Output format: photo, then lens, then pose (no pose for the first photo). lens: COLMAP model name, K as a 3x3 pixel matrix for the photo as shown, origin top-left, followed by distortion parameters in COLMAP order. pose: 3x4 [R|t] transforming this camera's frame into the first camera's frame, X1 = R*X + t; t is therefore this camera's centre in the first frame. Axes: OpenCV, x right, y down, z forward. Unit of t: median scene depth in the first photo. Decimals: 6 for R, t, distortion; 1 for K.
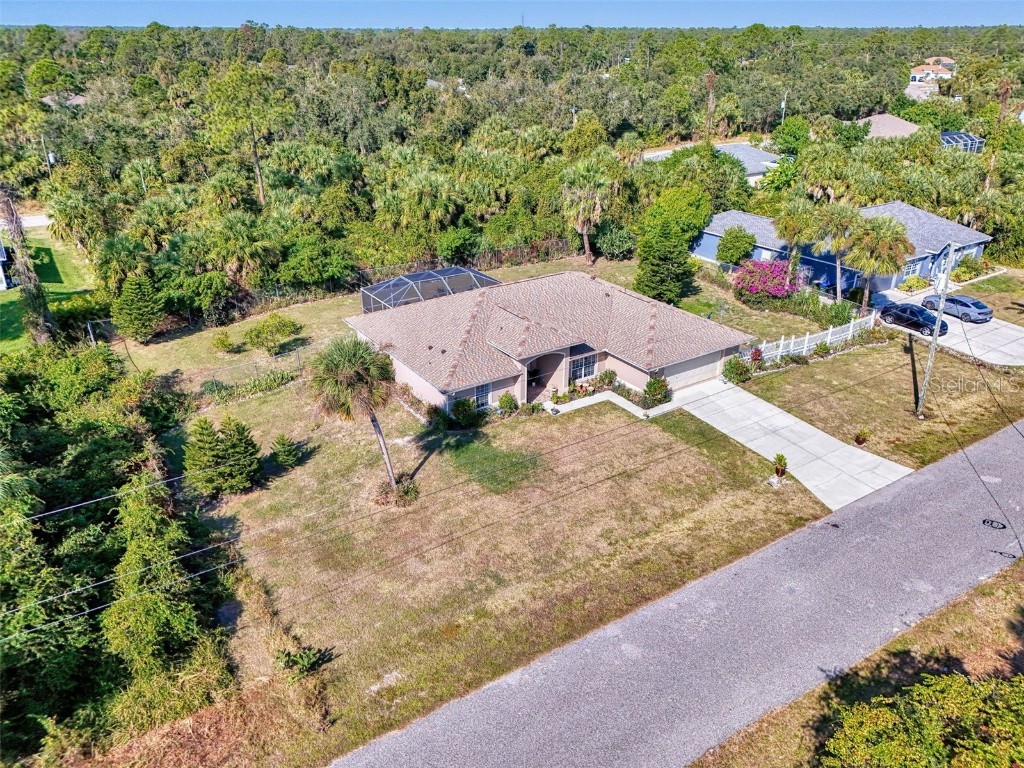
lens RADIAL K [[757.2, 0, 512.0], [0, 757.2, 384.0], [0, 0, 1]] dist [0.104796, -0.130597]
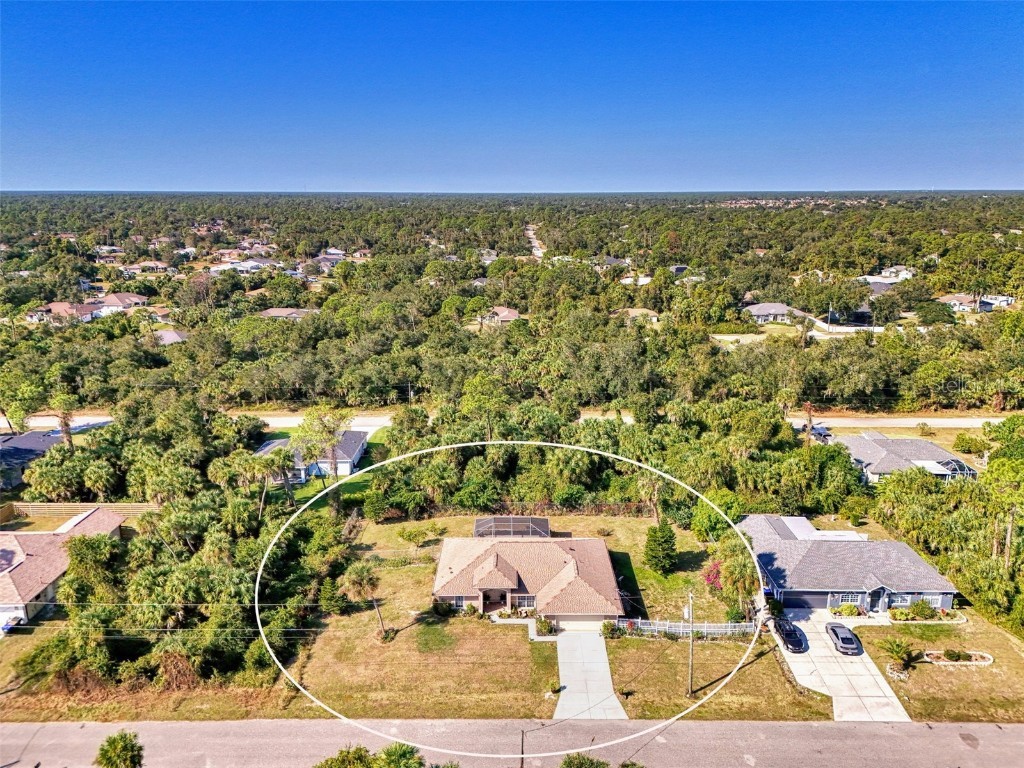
lens RADIAL K [[768.5, 0, 529.8], [0, 768.5, 383.7], [0, 0, 1]] dist [0.073065, -0.067980]
pose [[0.835897, 0.143213, -0.529874, 1.063210], [-0.233242, 0.966546, -0.106712, -0.348406], [0.496865, 0.212789, 0.841336, -0.685296]]
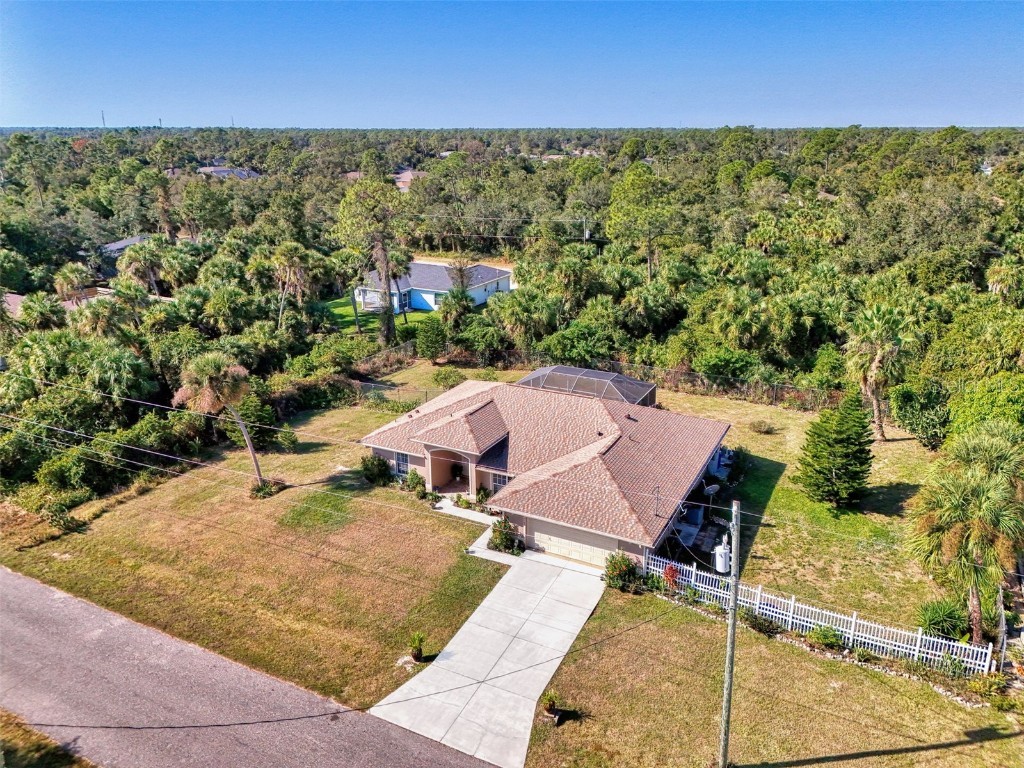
lens RADIAL K [[768.5, 0, 529.8], [0, 768.5, 383.7], [0, 0, 1]] dist [0.073065, -0.067980]
pose [[0.491529, 0.271209, -0.827554, 0.924673], [-0.364549, 0.927083, 0.087302, -0.251235], [0.790888, 0.258773, 0.554557, 0.489426]]
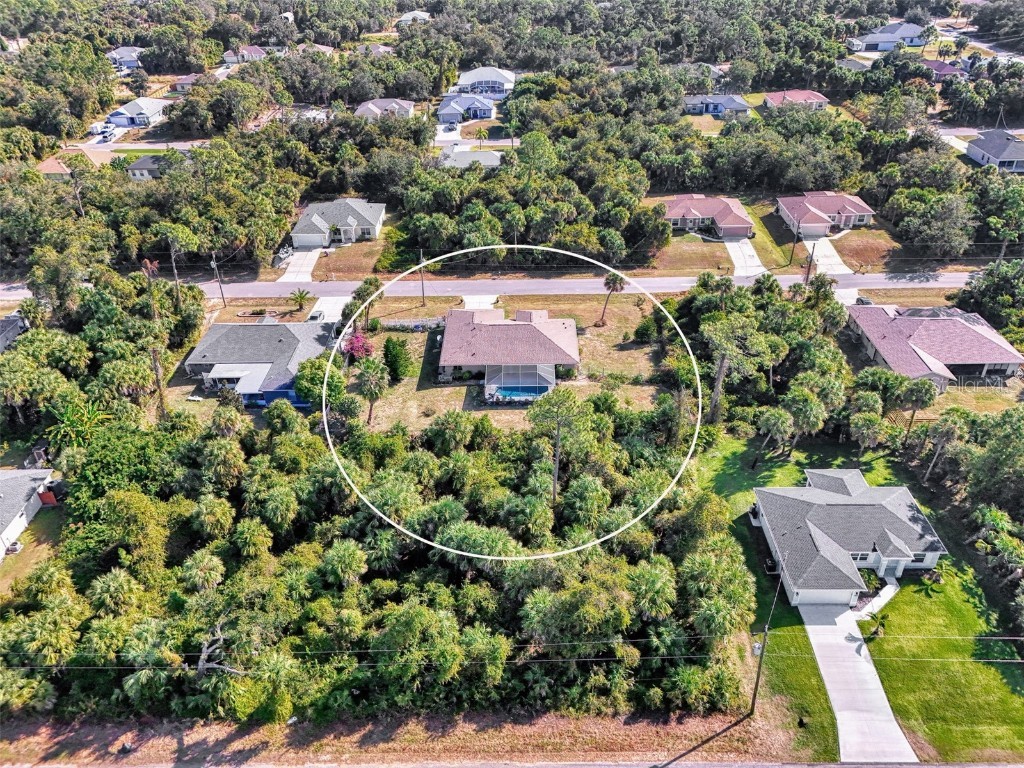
lens RADIAL K [[781.7, 0, 496.4], [0, 781.7, 386.5], [0, 0, 1]] dist [0.091428, -0.061850]
pose [[-0.818844, -0.300467, 0.489095, -1.351245], [0.262387, 0.561904, 0.784485, -2.214104], [-0.510537, 0.770703, -0.381273, 2.389867]]
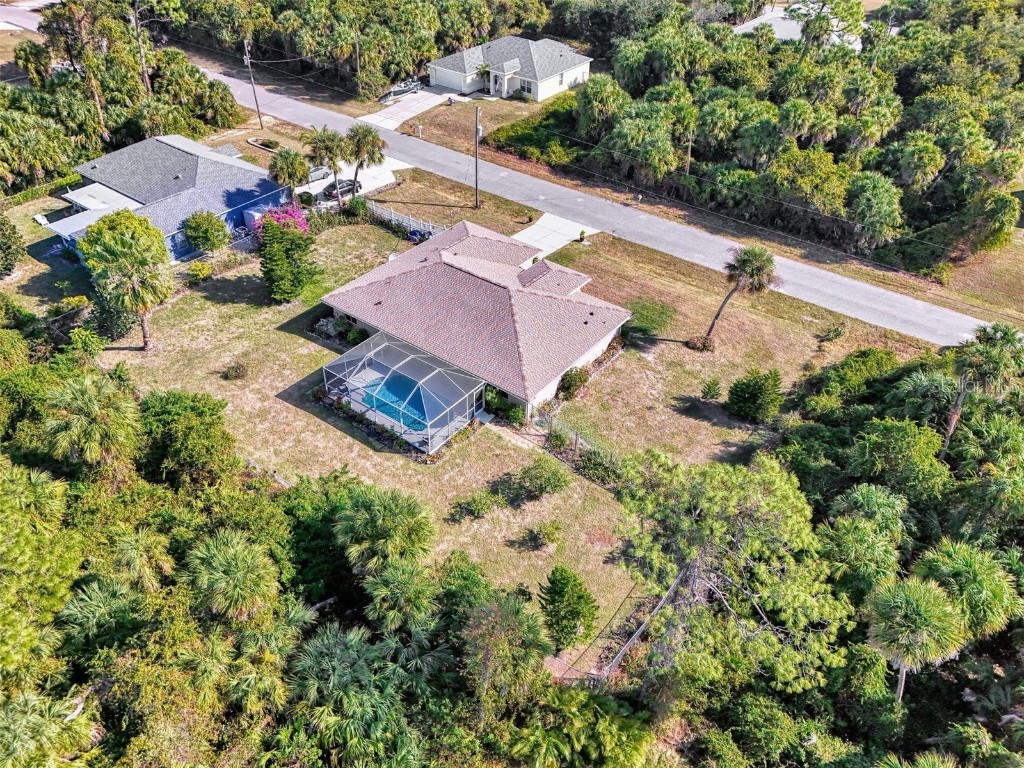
lens RADIAL K [[764.3, 0, 504.7], [0, 764.3, 385.7], [0, 0, 1]] dist [0.060188, -0.052762]
pose [[-0.323132, -0.602313, 0.729935, -1.102580], [0.389712, 0.618185, 0.682622, -0.952405], [-0.862386, 0.505041, 0.034973, 1.158560]]
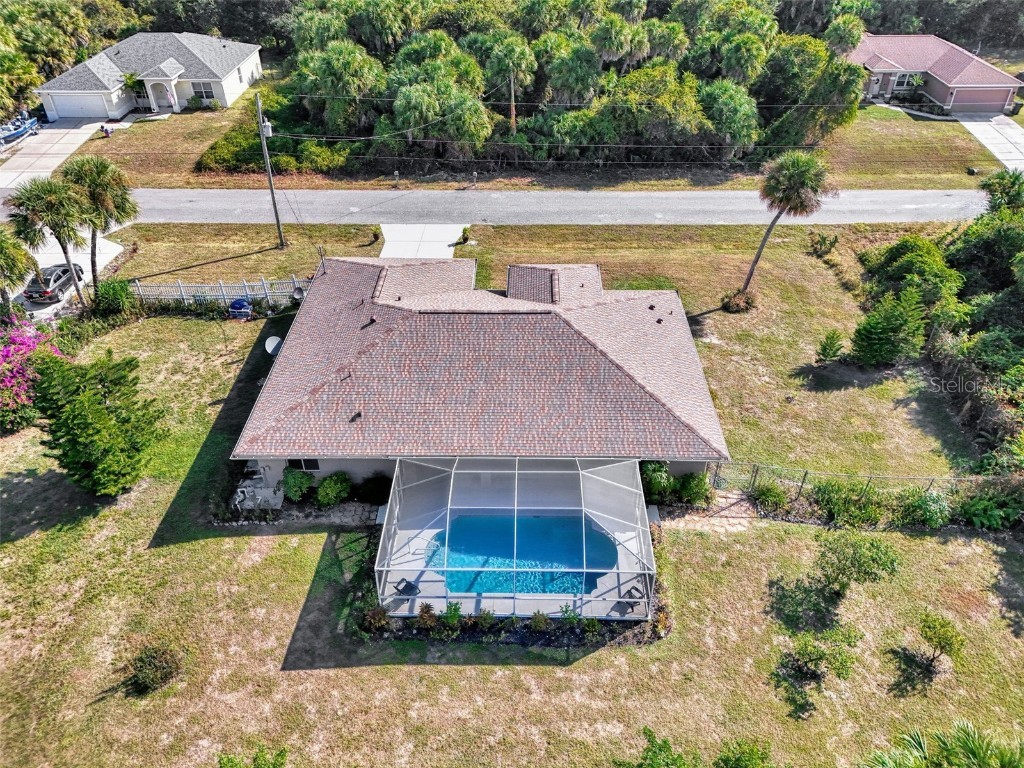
lens RADIAL K [[764.3, 0, 504.7], [0, 764.3, 385.7], [0, 0, 1]] dist [0.060188, -0.052762]
pose [[-0.819615, -0.343975, 0.458162, -0.402253], [0.246495, 0.510179, 0.823989, -0.802428], [-0.517176, 0.788289, -0.333362, 1.477995]]
